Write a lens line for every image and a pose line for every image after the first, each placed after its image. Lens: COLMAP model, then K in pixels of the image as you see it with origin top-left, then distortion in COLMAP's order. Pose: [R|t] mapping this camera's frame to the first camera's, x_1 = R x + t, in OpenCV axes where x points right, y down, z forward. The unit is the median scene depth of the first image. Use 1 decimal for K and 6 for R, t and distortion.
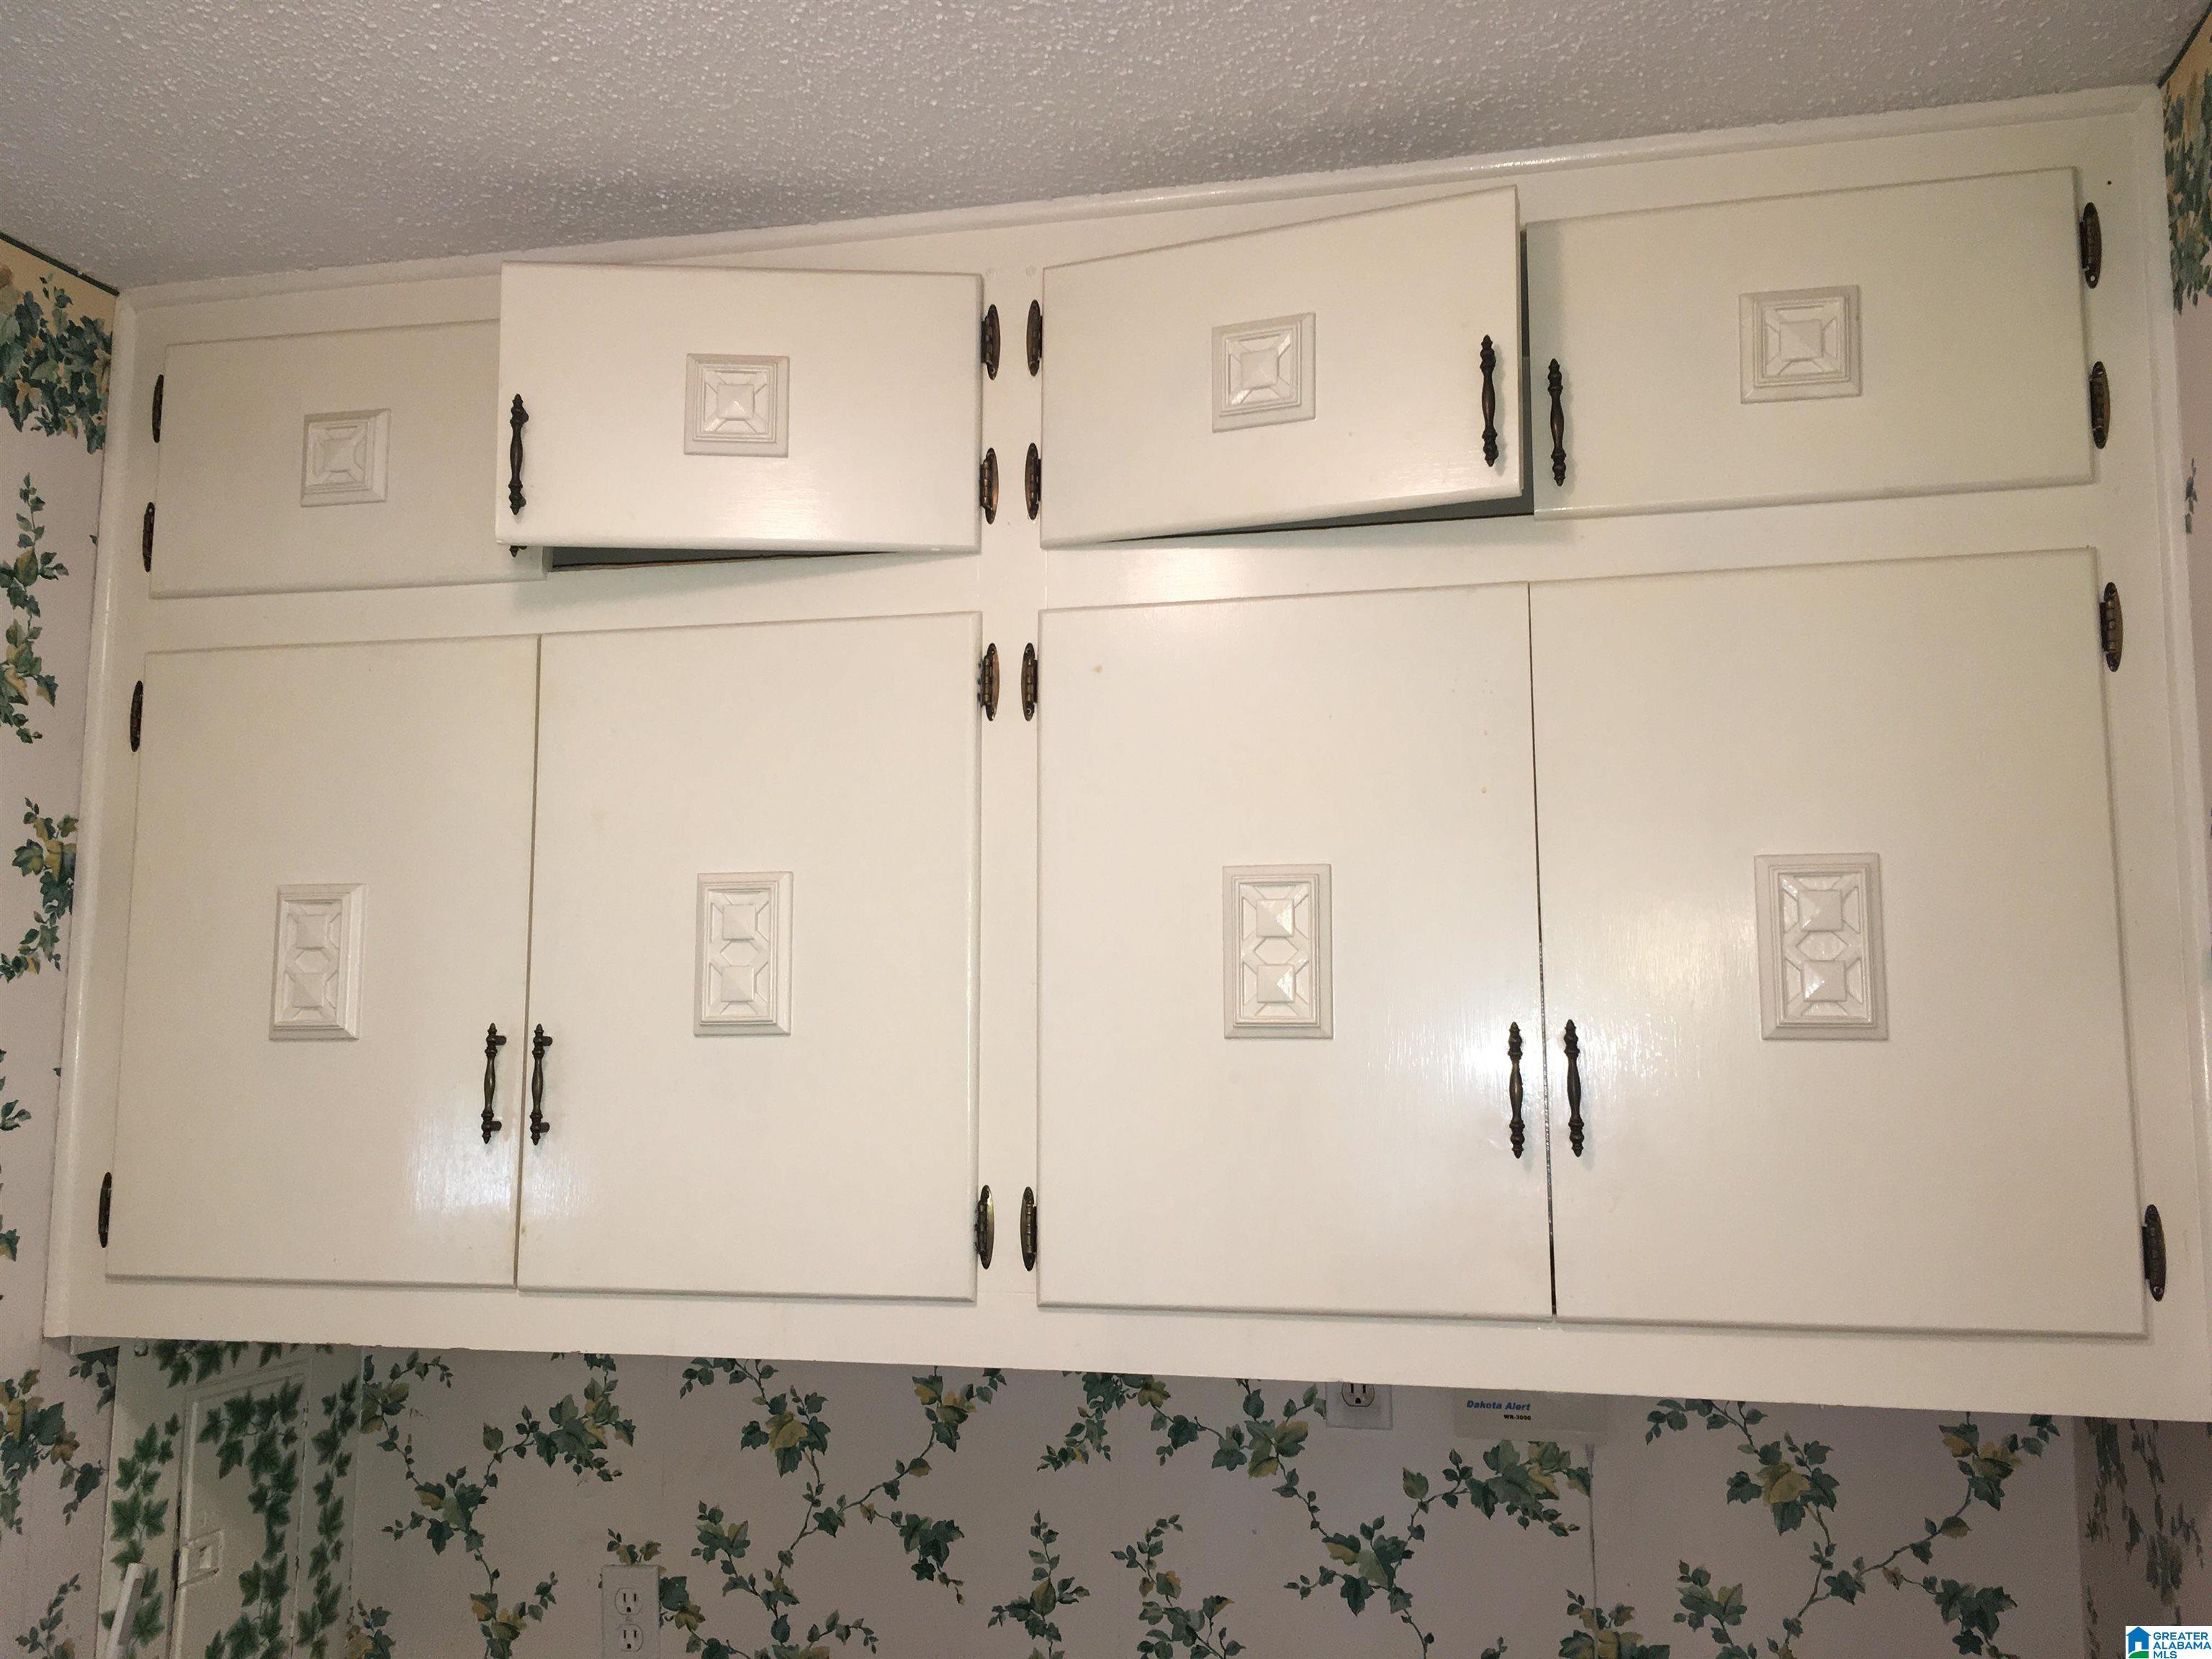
lens RADIAL K [[1881.4, 0, 1106.0], [0, 1881.4, 829.5], [0, 0, 1]] dist [0.068336, -0.084565]
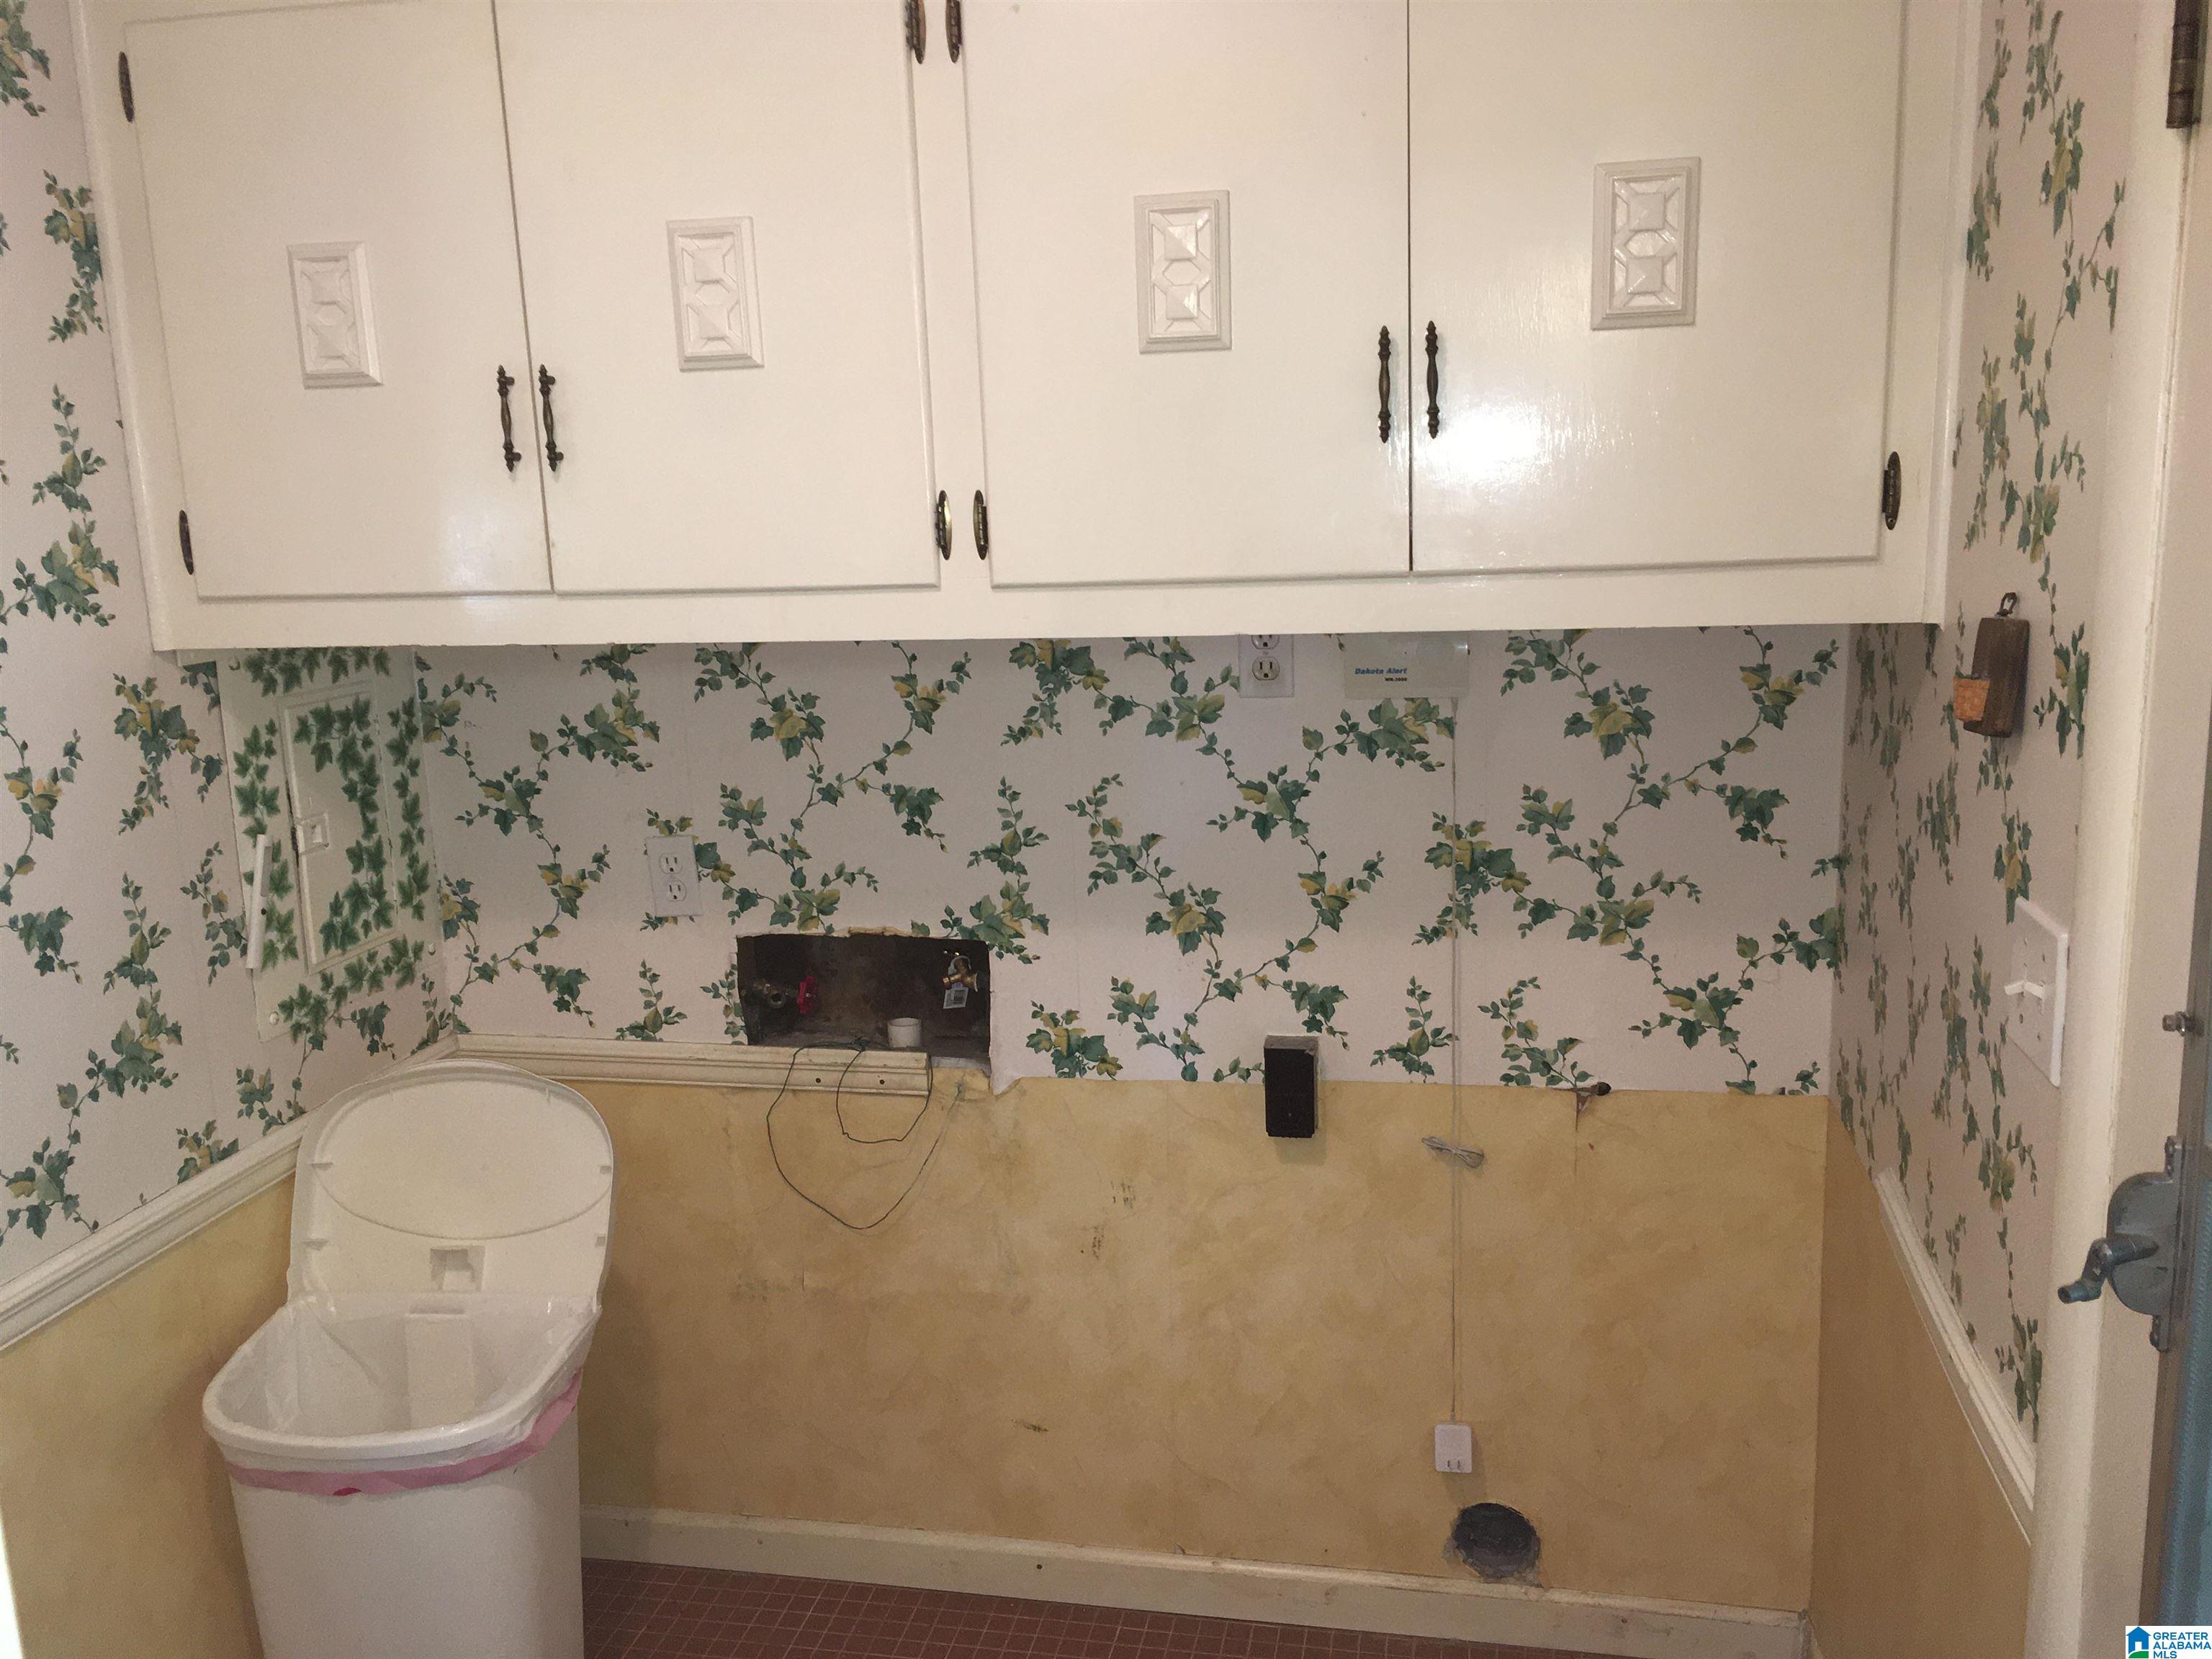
lens RADIAL K [[1881.4, 0, 1106.0], [0, 1881.4, 829.5], [0, 0, 1]] dist [0.068336, -0.084565]
pose [[0.999073, -0.040087, 0.015676, 0.010000], [0.033323, 0.950865, 0.307807, 0.025490], [-0.027245, -0.306999, 0.951320, -0.164856]]
